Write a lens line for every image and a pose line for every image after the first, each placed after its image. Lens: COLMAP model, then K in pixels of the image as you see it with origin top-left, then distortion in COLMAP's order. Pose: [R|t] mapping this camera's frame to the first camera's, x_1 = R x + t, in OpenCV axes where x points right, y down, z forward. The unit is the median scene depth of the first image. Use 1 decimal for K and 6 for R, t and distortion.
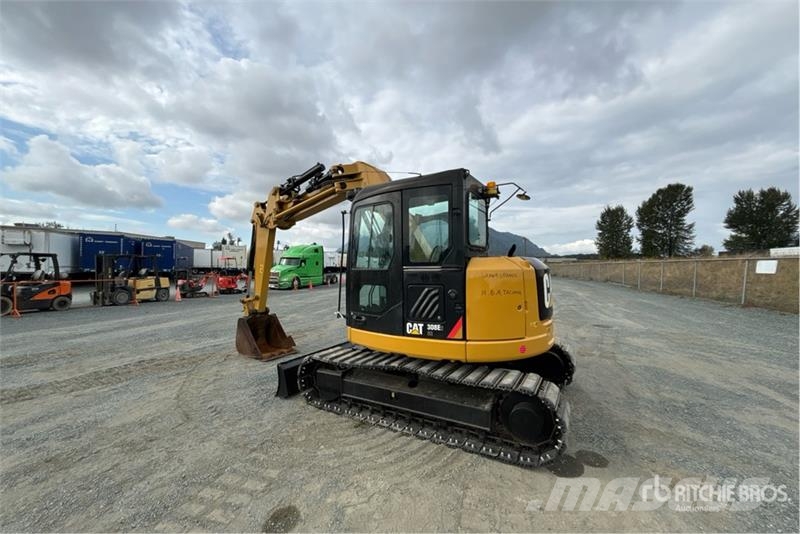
lens RADIAL K [[325.1, 0, 400.0], [0, 325.1, 267.0], [0, 0, 1]] dist [0.000686, 0.000195]
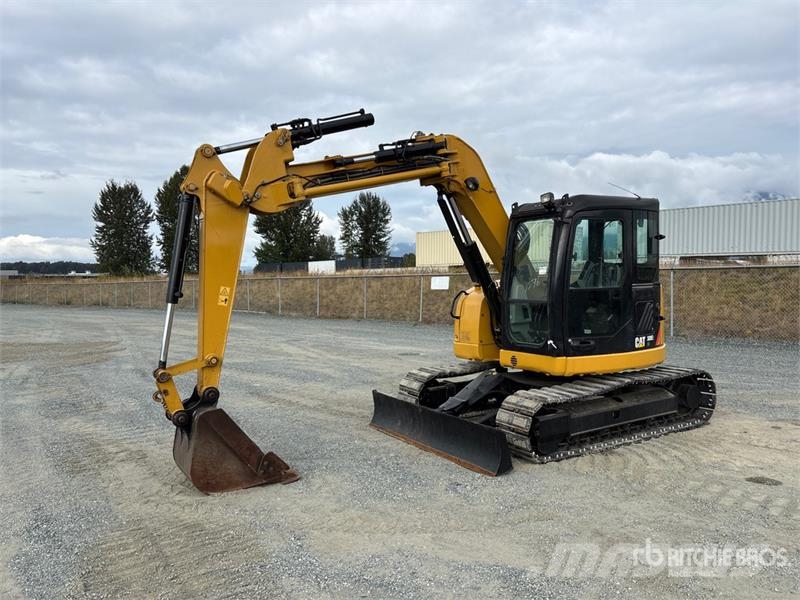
lens RADIAL K [[609.7, 0, 405.0], [0, 609.7, 301.5], [0, 0, 1]] dist [0.021145, -0.008688]
pose [[0.459384, -0.035460, 0.887530, -0.105833], [0.014155, 0.999368, 0.032602, -0.001109], [-0.888125, -0.002414, 0.459596, 0.038335]]
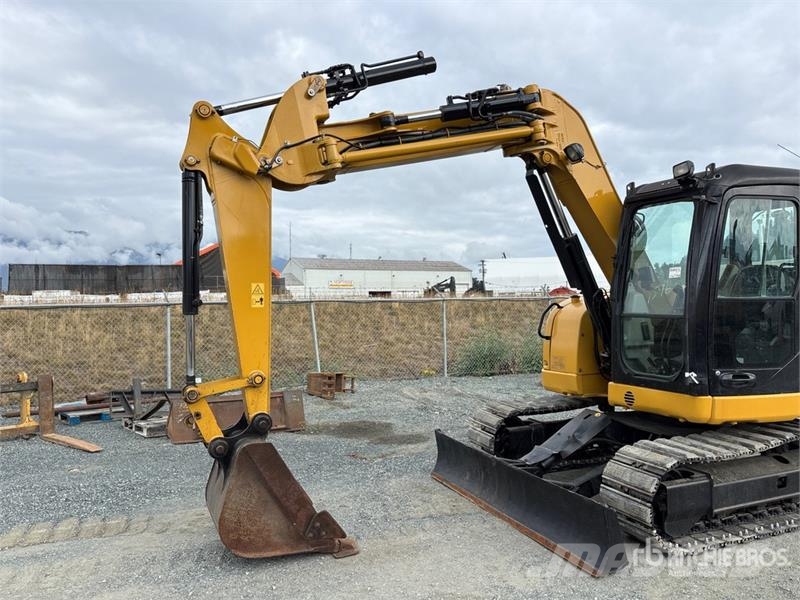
lens RADIAL K [[609.7, 0, 405.0], [0, 609.7, 301.5], [0, 0, 1]] dist [0.021145, -0.008688]
pose [[0.561426, 0.004652, 0.827514, -0.083020], [0.001043, 0.999979, -0.006330, 0.001196], [-0.827527, 0.004417, 0.561409, 0.050371]]
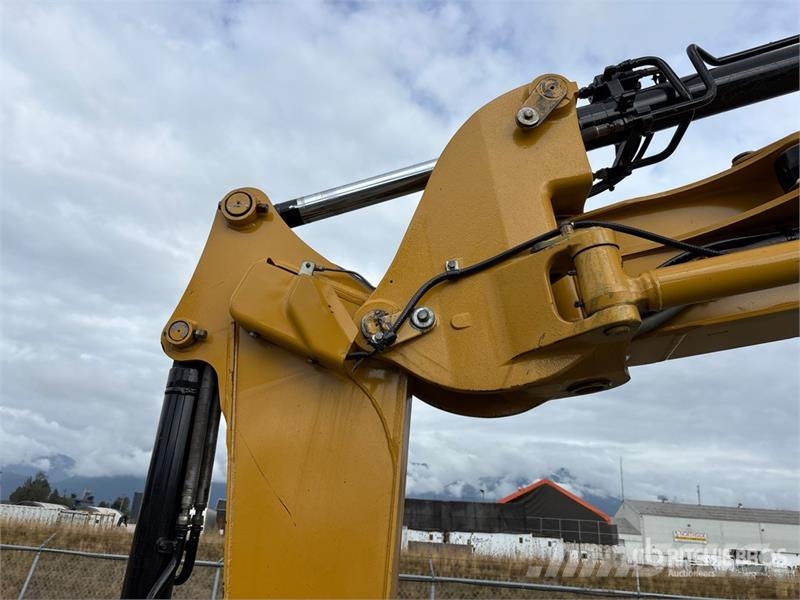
lens RADIAL K [[609.7, 0, 405.0], [0, 609.7, 301.5], [0, 0, 1]] dist [0.021145, -0.008688]
pose [[0.893556, 0.217787, 0.392590, -0.046923], [-0.071235, 0.932158, -0.354975, -0.007166], [-0.443265, 0.289223, 0.848449, 0.079676]]
